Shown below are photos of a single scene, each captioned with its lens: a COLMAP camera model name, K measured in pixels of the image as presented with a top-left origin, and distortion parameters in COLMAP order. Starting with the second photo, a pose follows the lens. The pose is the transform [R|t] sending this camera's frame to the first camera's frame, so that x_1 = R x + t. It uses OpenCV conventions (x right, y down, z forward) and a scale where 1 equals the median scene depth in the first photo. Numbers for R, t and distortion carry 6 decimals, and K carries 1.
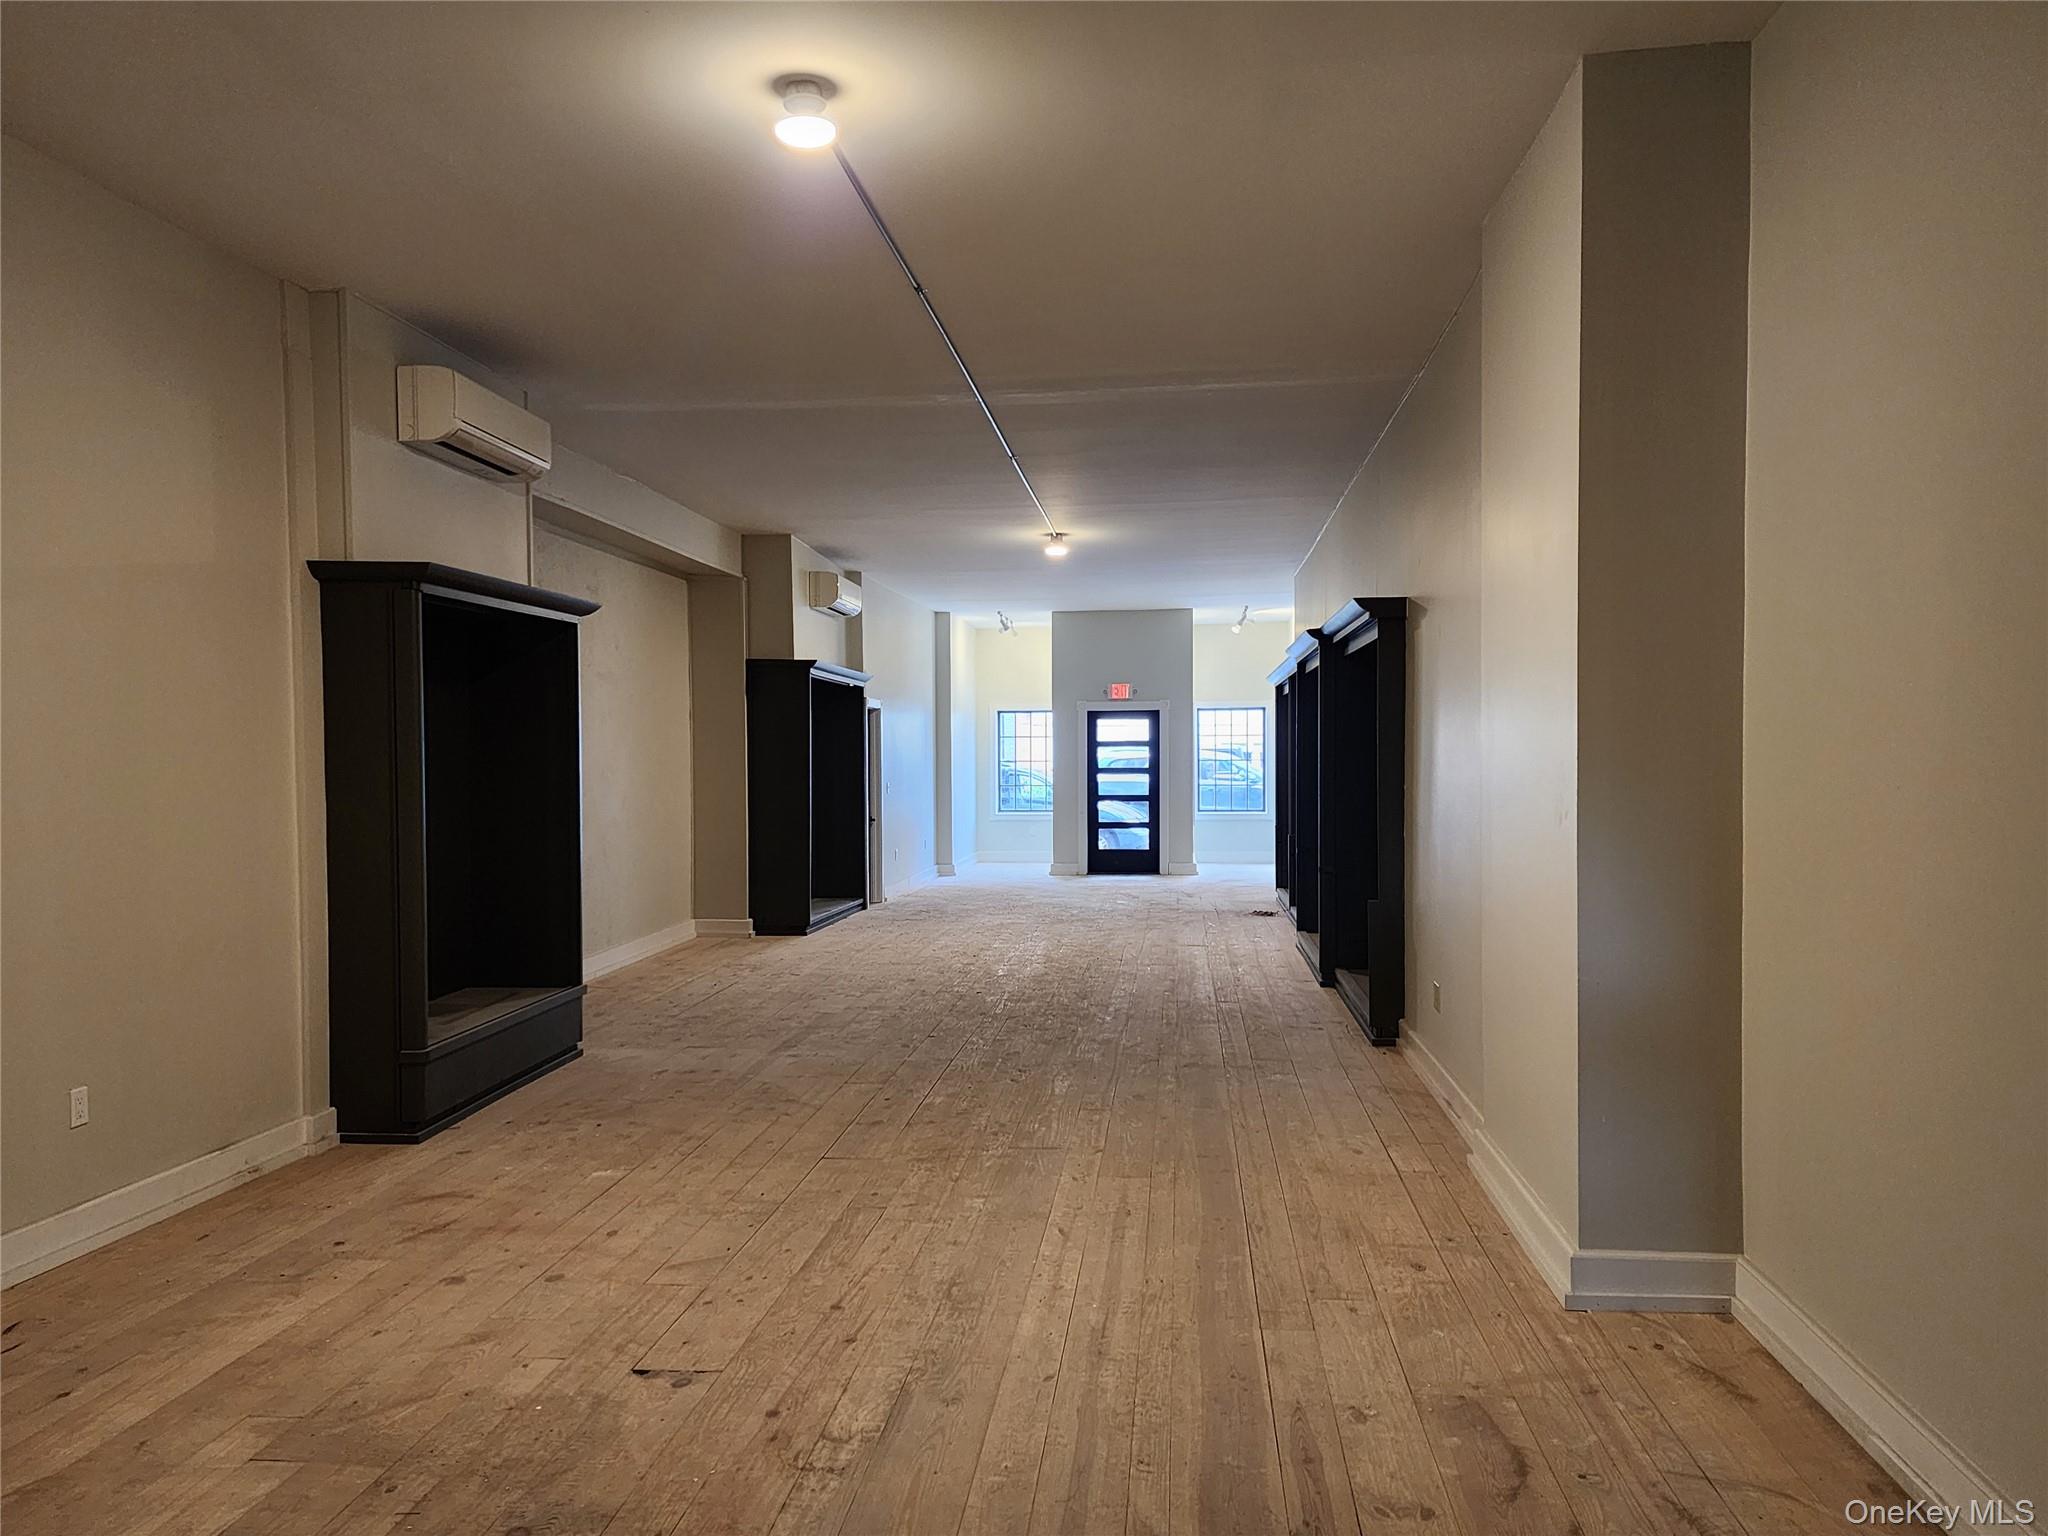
lens RADIAL K [[1368.5, 0, 1059.7], [0, 1368.5, 795.5], [0, 0, 1]] dist [0.078081, -0.060263]
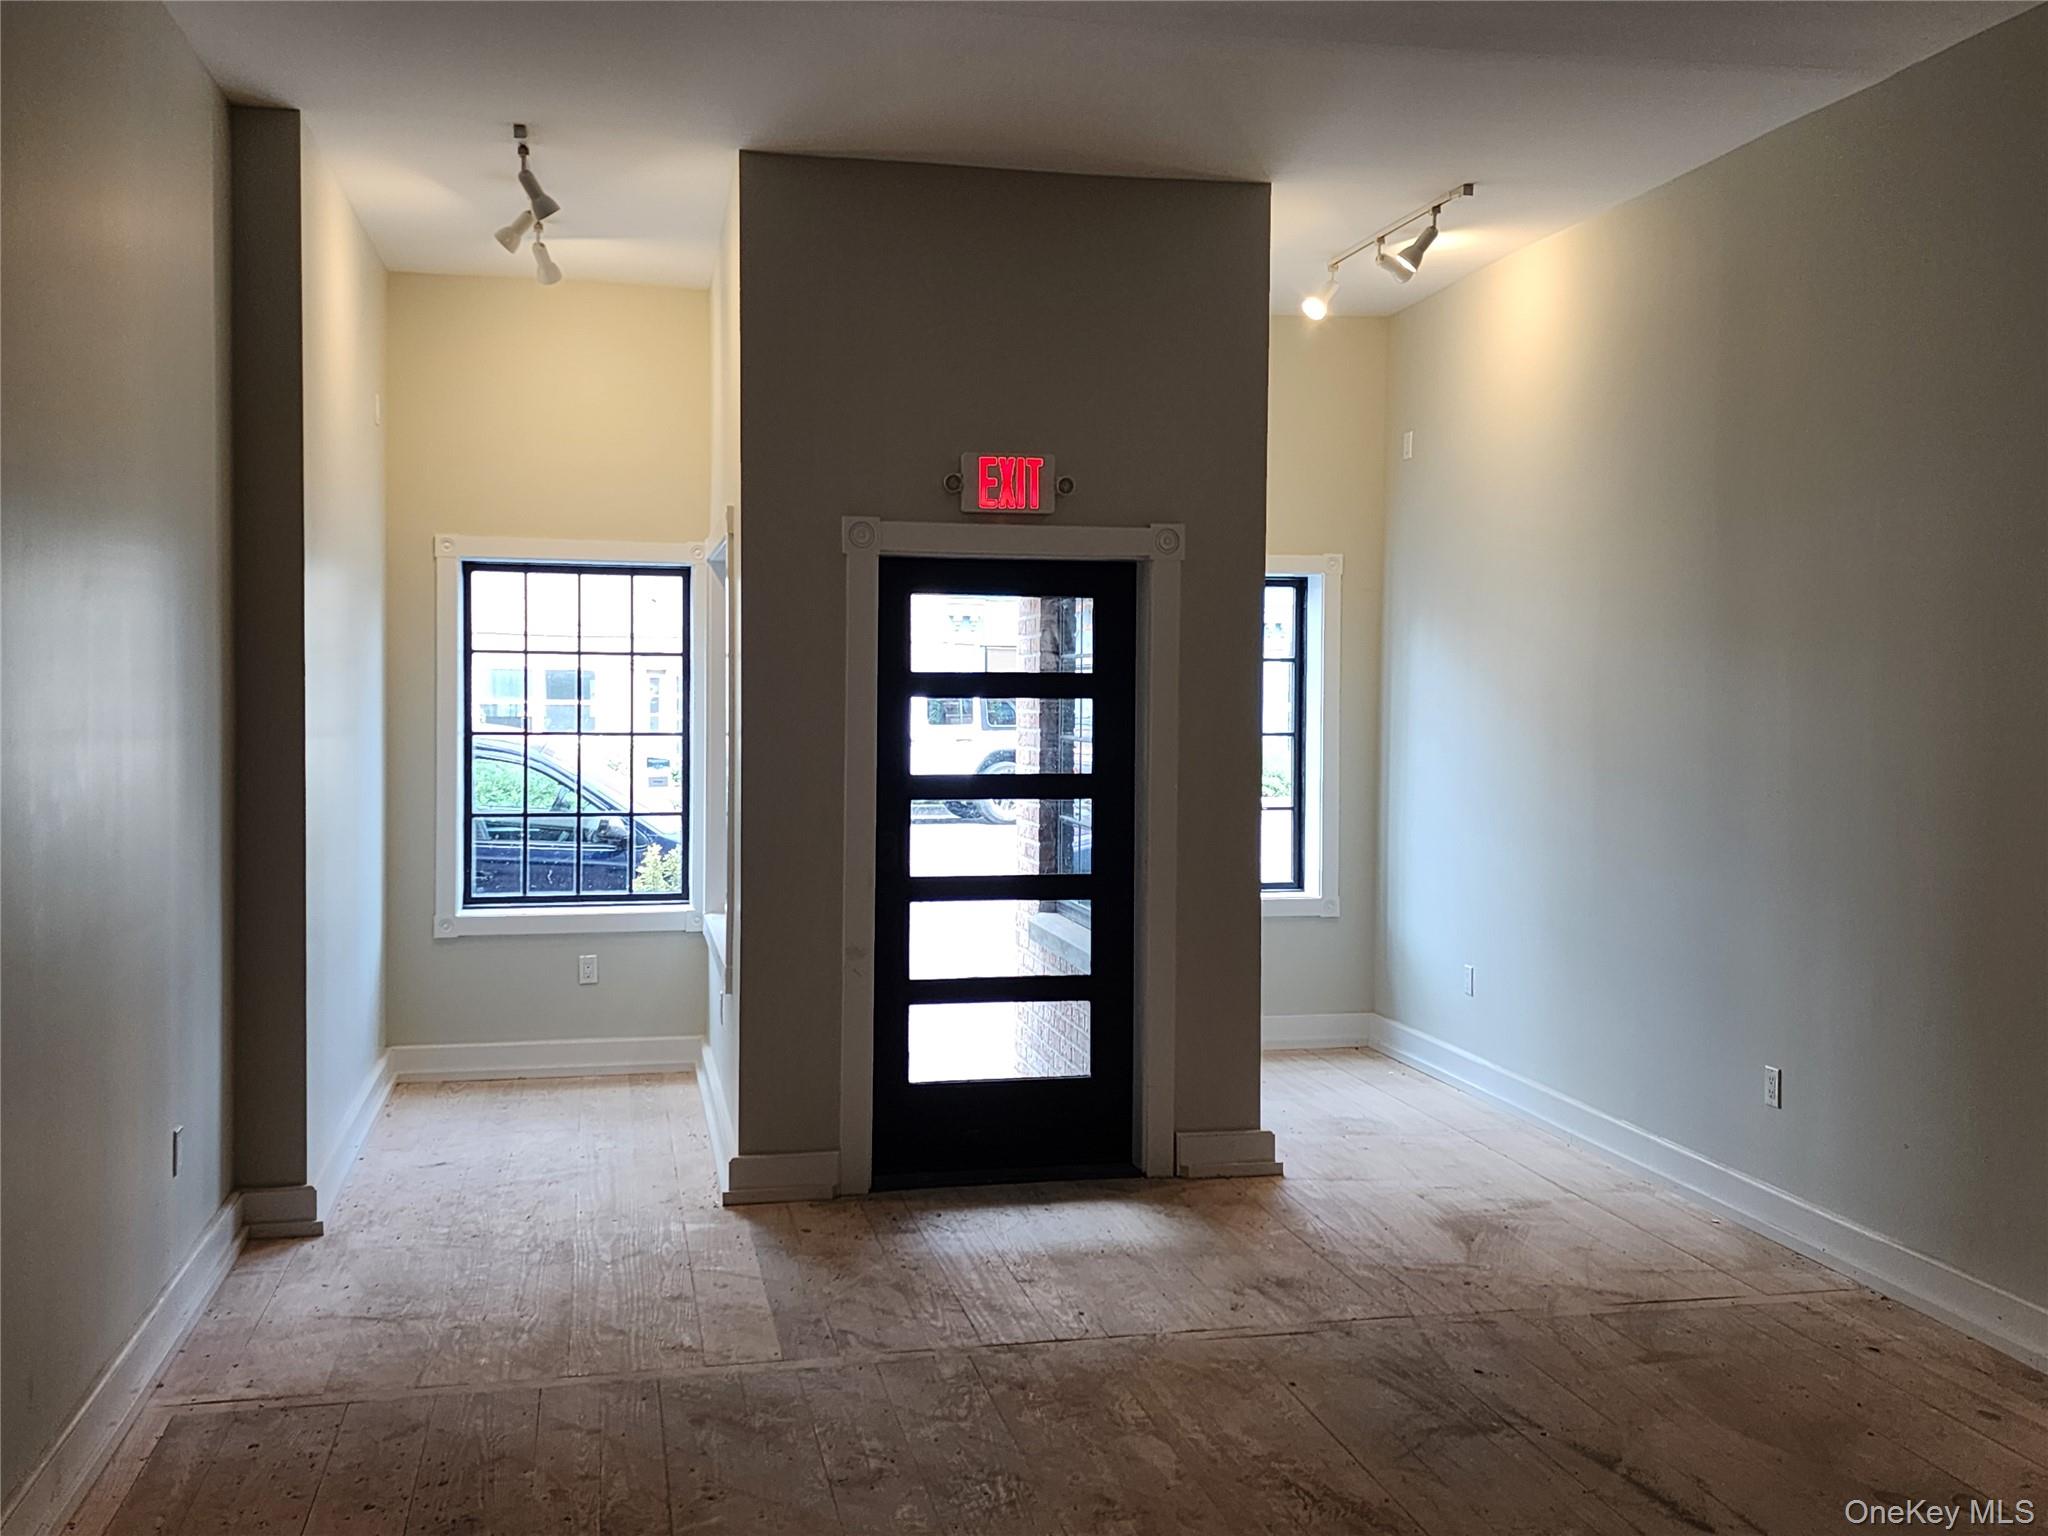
lens RADIAL K [[1819.3, 0, 1021.1], [0, 1819.3, 769.6], [0, 0, 1]] dist [0.017501, -0.001614]
pose [[0.953693, 0.001093, 0.300780, -0.186094], [-0.005535, 0.999888, 0.013917, -0.087197], [-0.300731, -0.014937, 0.953592, 2.183905]]
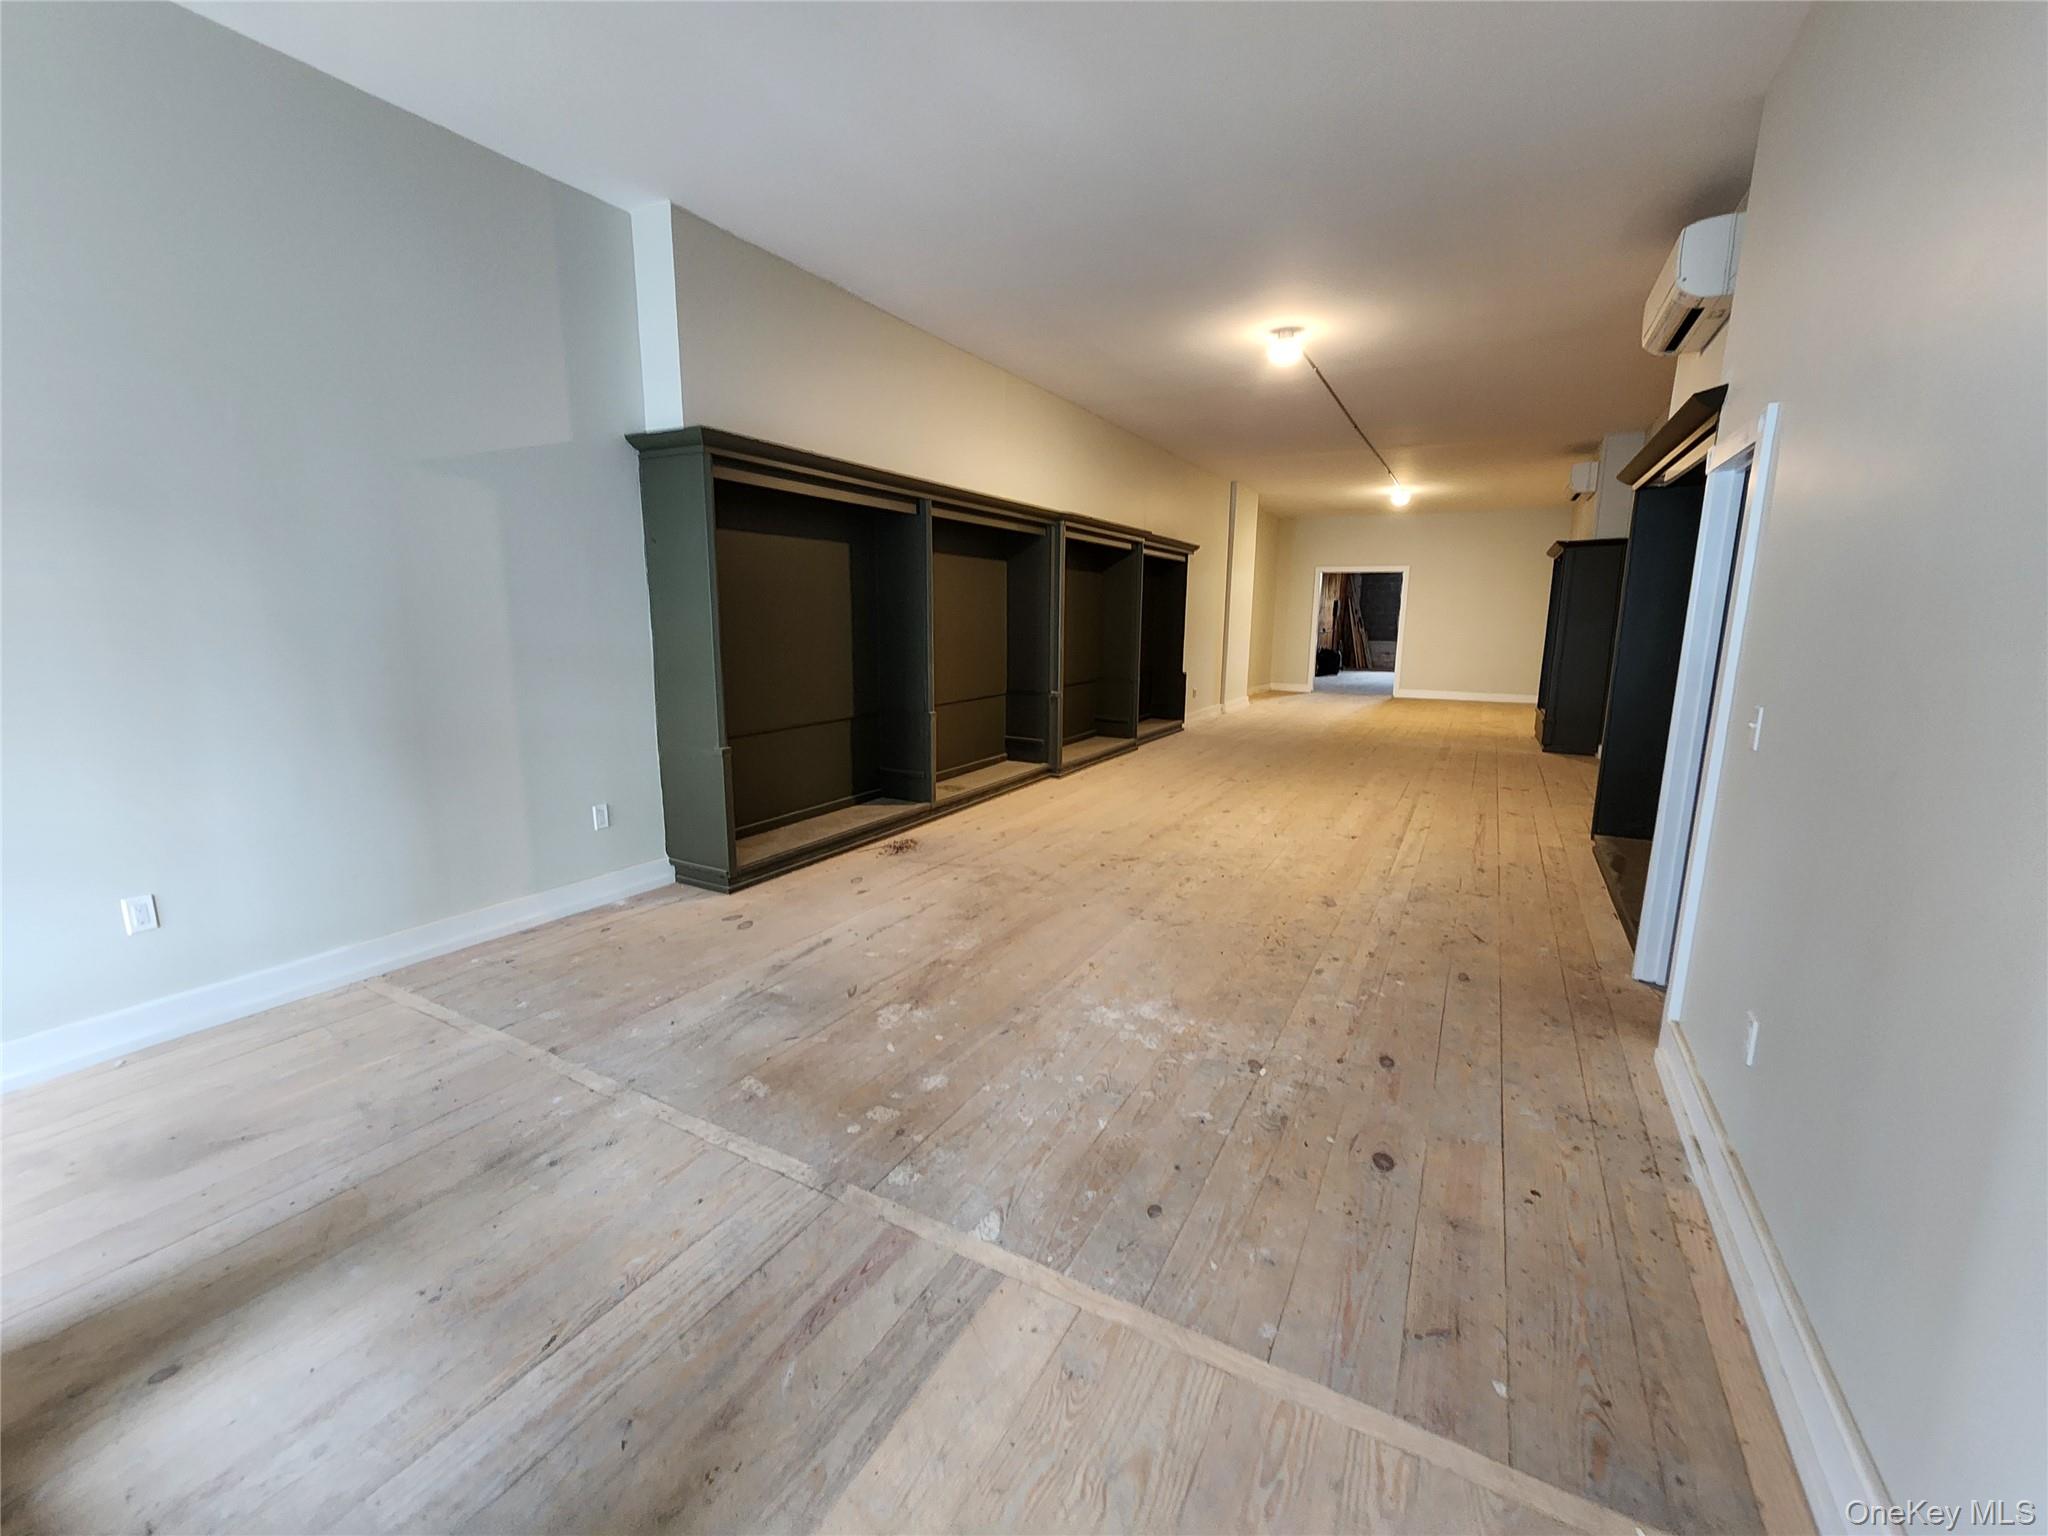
lens RADIAL K [[803.5, 0, 1034.9], [0, 803.5, 763.5], [0, 0, 1]] dist [-0.000901, 0.001525]
pose [[-0.910492, -0.086204, 0.404441, -0.171474], [-0.000987, 0.978481, 0.206335, -0.091072], [-0.413525, 0.187467, -0.890984, 3.212807]]
